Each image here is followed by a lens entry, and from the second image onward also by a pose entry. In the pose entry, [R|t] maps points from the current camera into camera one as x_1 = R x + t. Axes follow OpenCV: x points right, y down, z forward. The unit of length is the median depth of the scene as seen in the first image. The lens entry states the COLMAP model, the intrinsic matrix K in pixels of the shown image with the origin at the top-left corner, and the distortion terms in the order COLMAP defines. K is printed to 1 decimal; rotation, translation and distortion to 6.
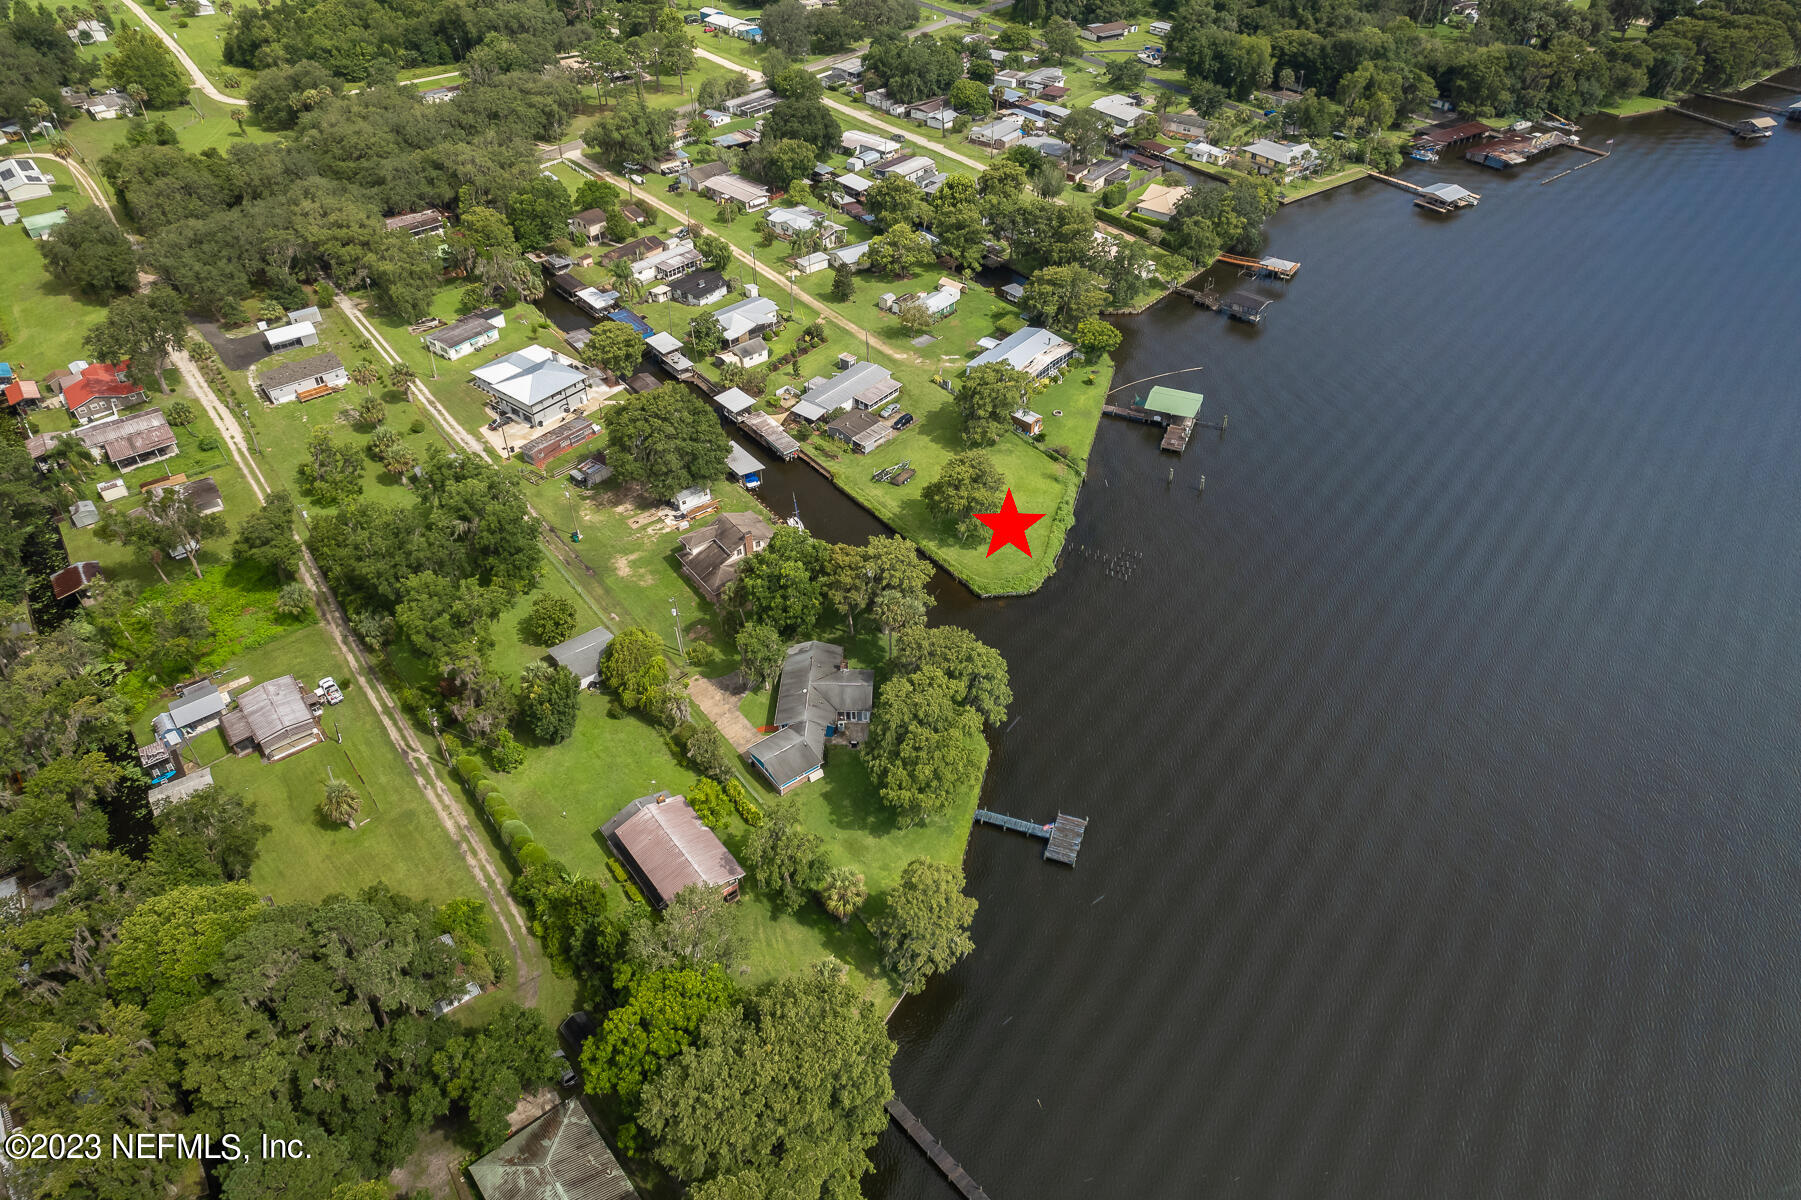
lens RADIAL K [[1158.6, 0, 893.9], [0, 1158.6, 598.9], [0, 0, 1]] dist [-0.082208, 0.078427]
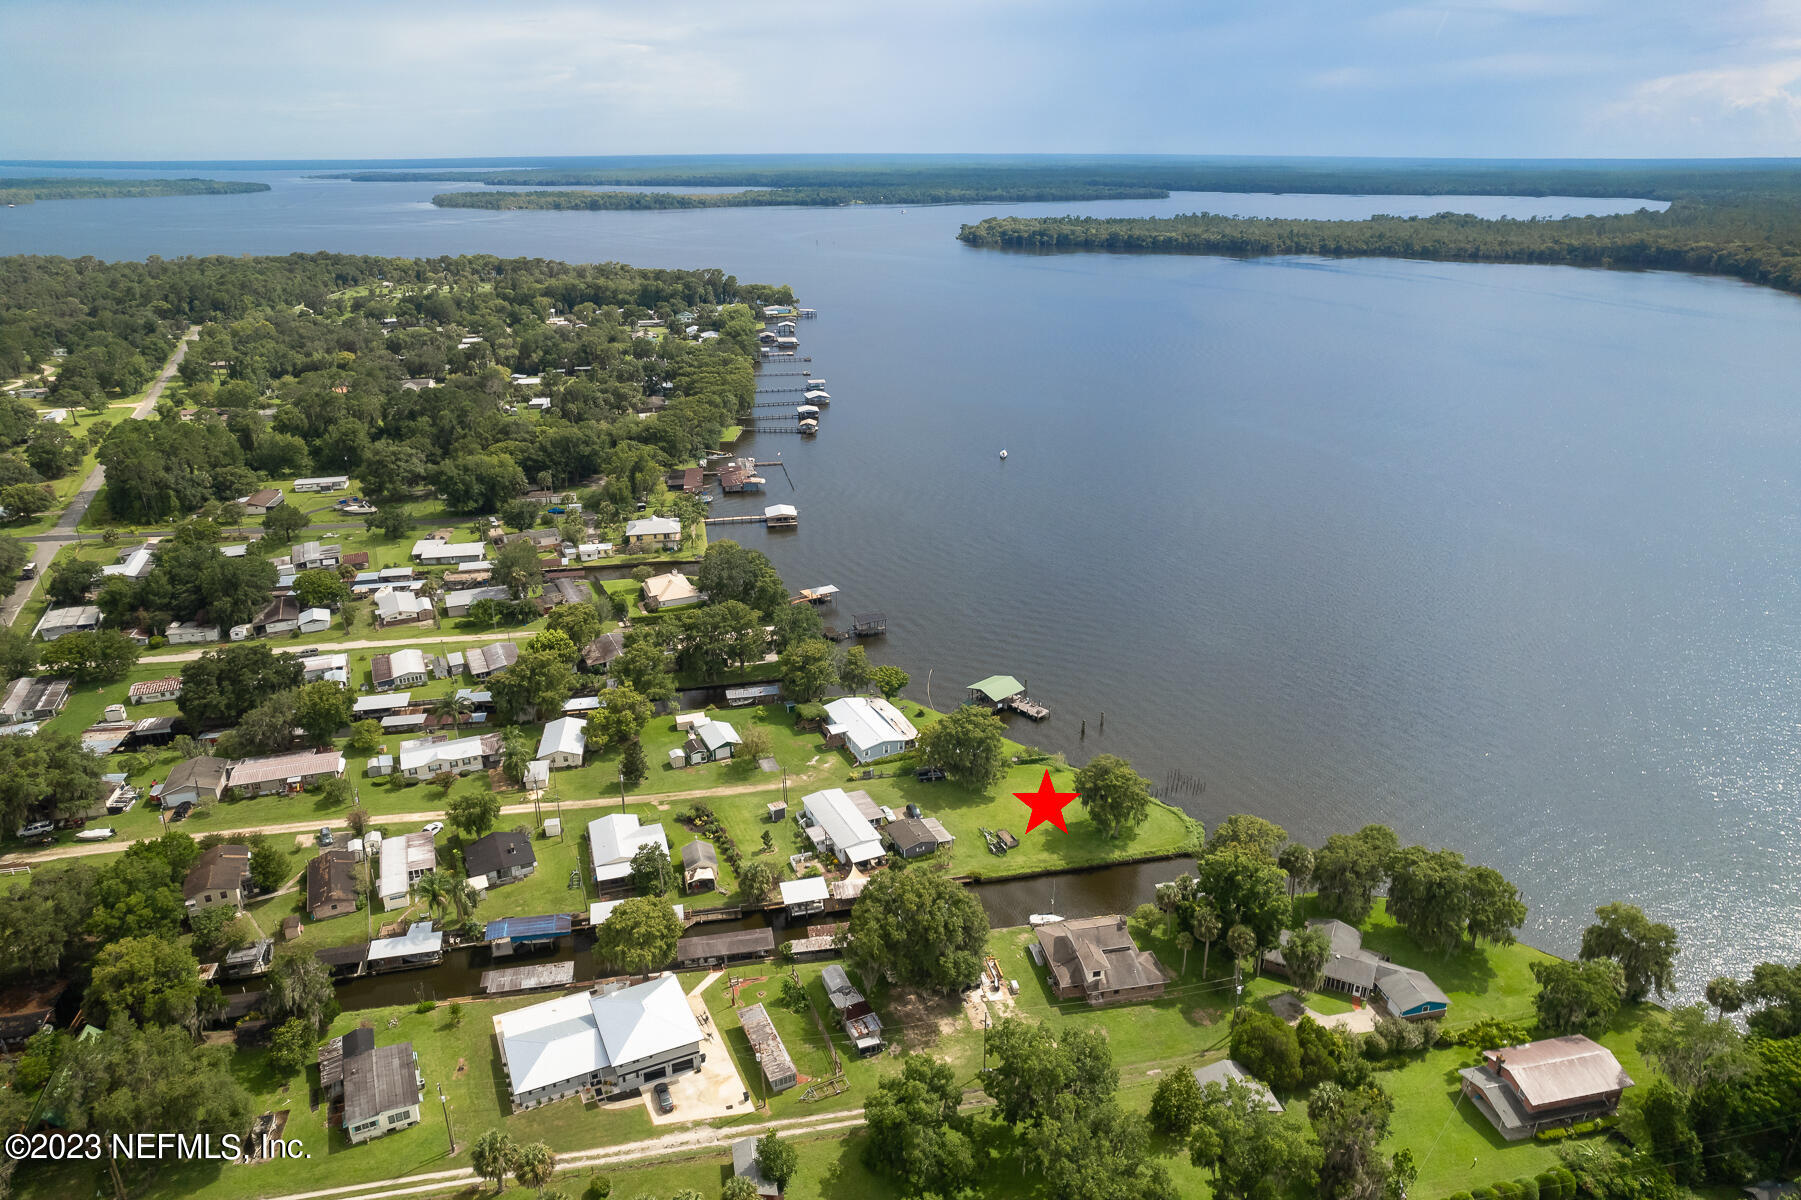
lens RADIAL K [[1158.6, 0, 893.9], [0, 1158.6, 598.9], [0, 0, 1]] dist [-0.082208, 0.078427]
pose [[0.429615, -0.325508, 0.842304, -0.621438], [0.576102, 0.817084, 0.021922, -0.271283], [-0.695368, 0.475835, 0.538557, 0.329489]]
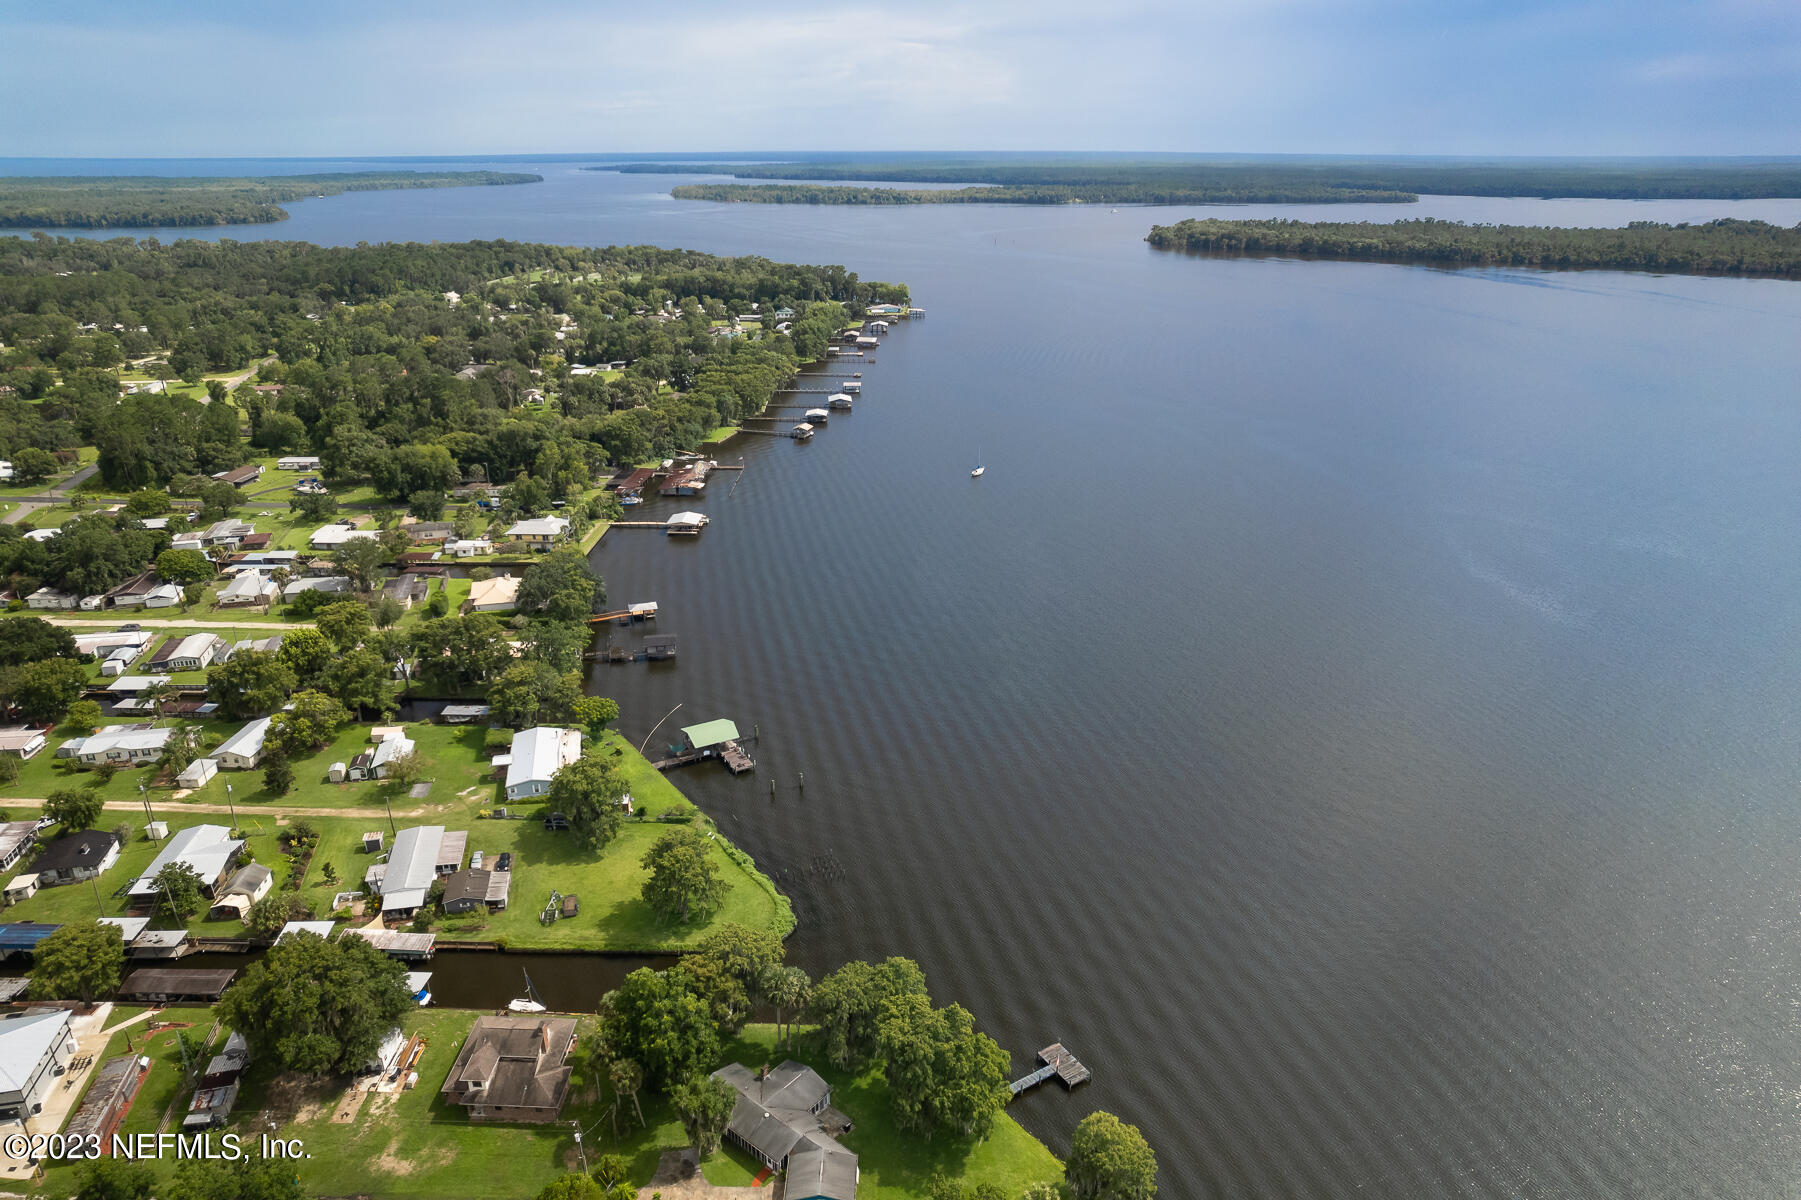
lens RADIAL K [[1158.6, 0, 893.9], [0, 1158.6, 598.9], [0, 0, 1]] dist [-0.082208, 0.078427]
pose [[0.617883, -0.284181, 0.733118, -0.327820], [0.500240, 0.861435, -0.087689, -0.082170], [-0.606614, 0.420916, 0.674425, 0.103766]]
